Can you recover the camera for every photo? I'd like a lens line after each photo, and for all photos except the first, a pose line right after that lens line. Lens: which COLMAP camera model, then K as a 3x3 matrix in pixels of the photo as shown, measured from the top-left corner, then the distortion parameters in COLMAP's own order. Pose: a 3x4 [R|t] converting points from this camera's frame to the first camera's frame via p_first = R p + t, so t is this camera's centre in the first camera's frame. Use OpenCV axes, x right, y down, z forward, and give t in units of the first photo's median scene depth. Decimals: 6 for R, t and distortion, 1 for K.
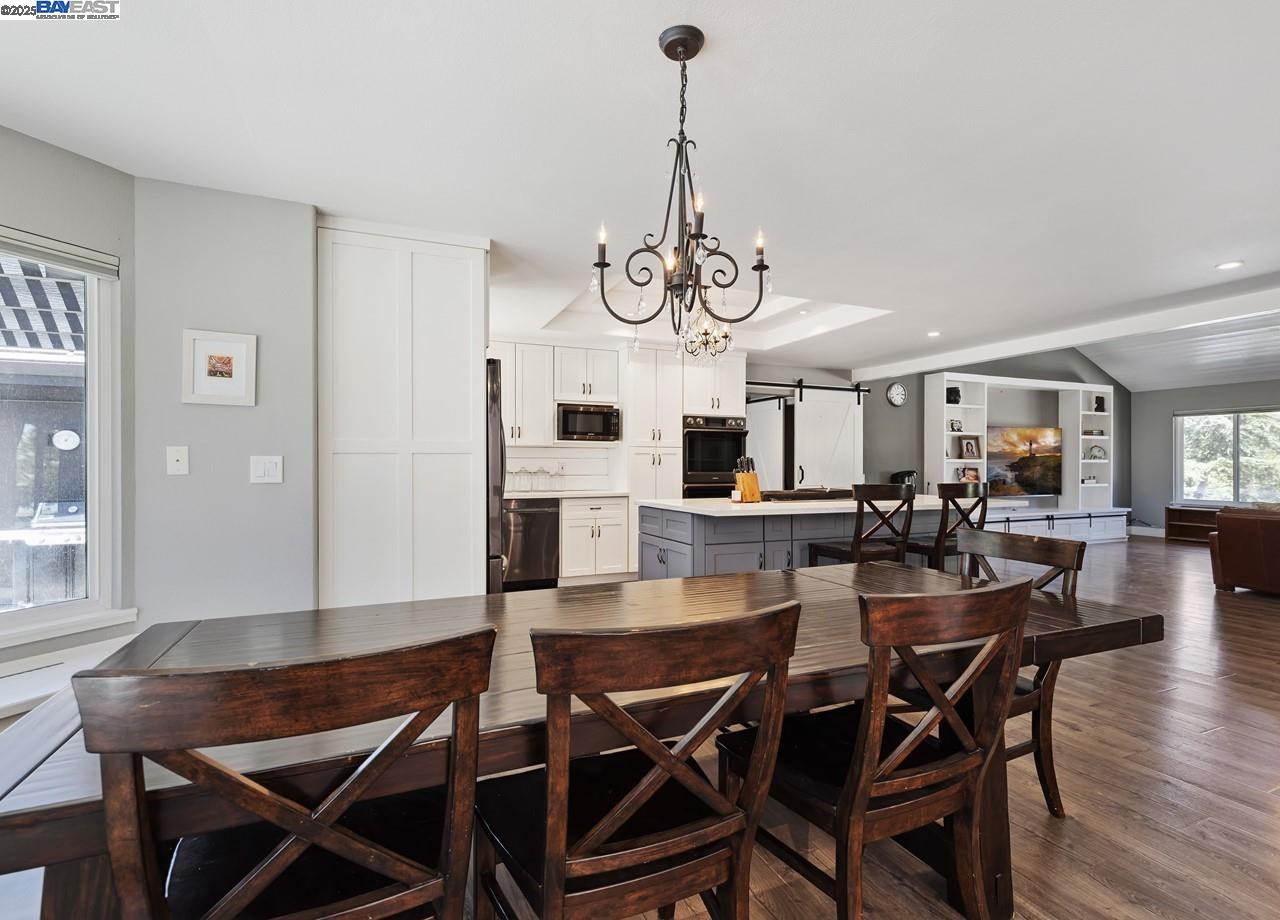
lens RADIAL K [[617.5, 0, 652.2], [0, 617.5, 462.6], [0, 0, 1]] dist [0.003432, 0.000935]
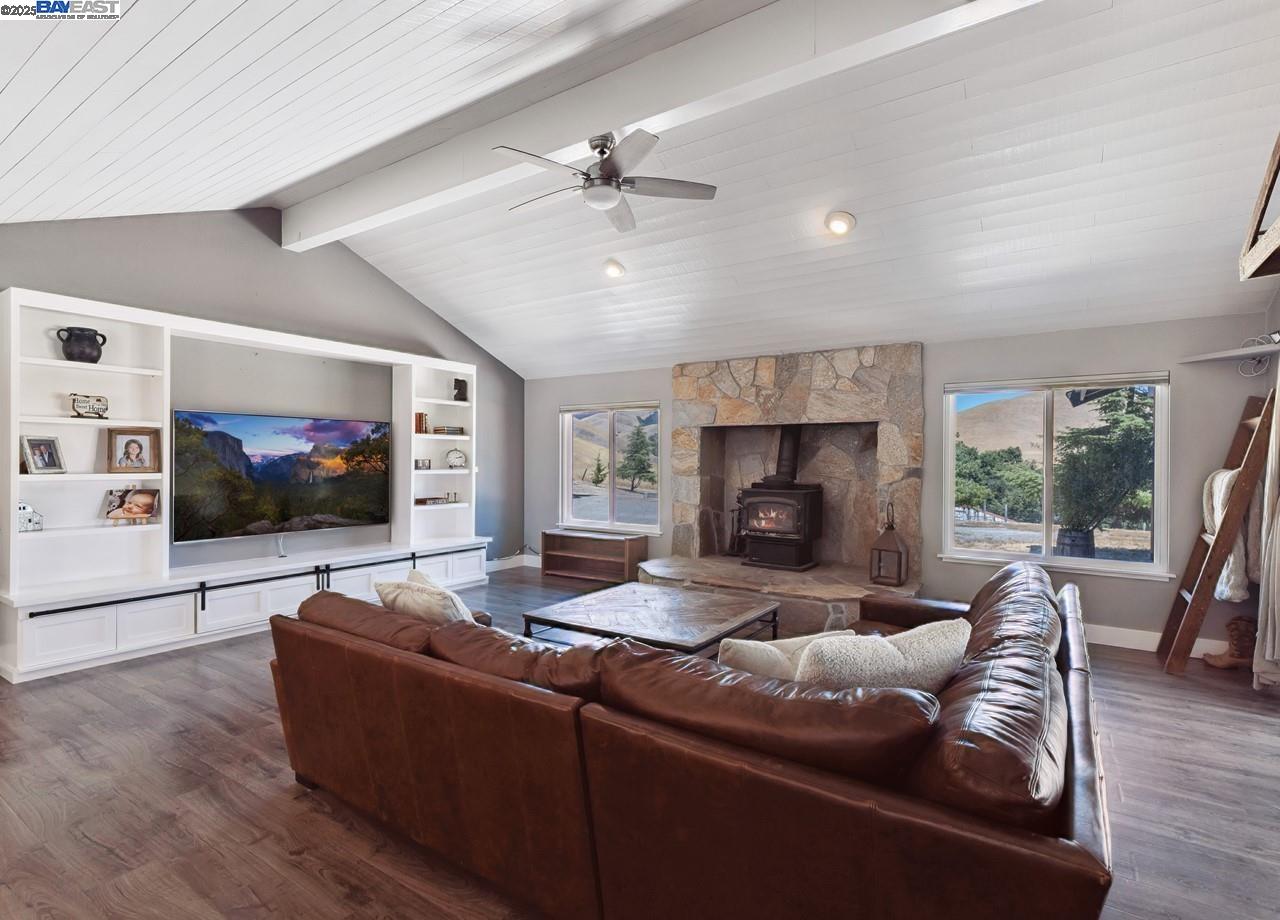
lens RADIAL K [[617.5, 0, 652.2], [0, 617.5, 462.6], [0, 0, 1]] dist [0.003432, 0.000935]
pose [[0.839999, -0.005770, 0.542557, 0.537110], [0.010568, 0.999928, -0.005727, -0.006171], [-0.542485, 0.010544, 0.839999, 0.301038]]
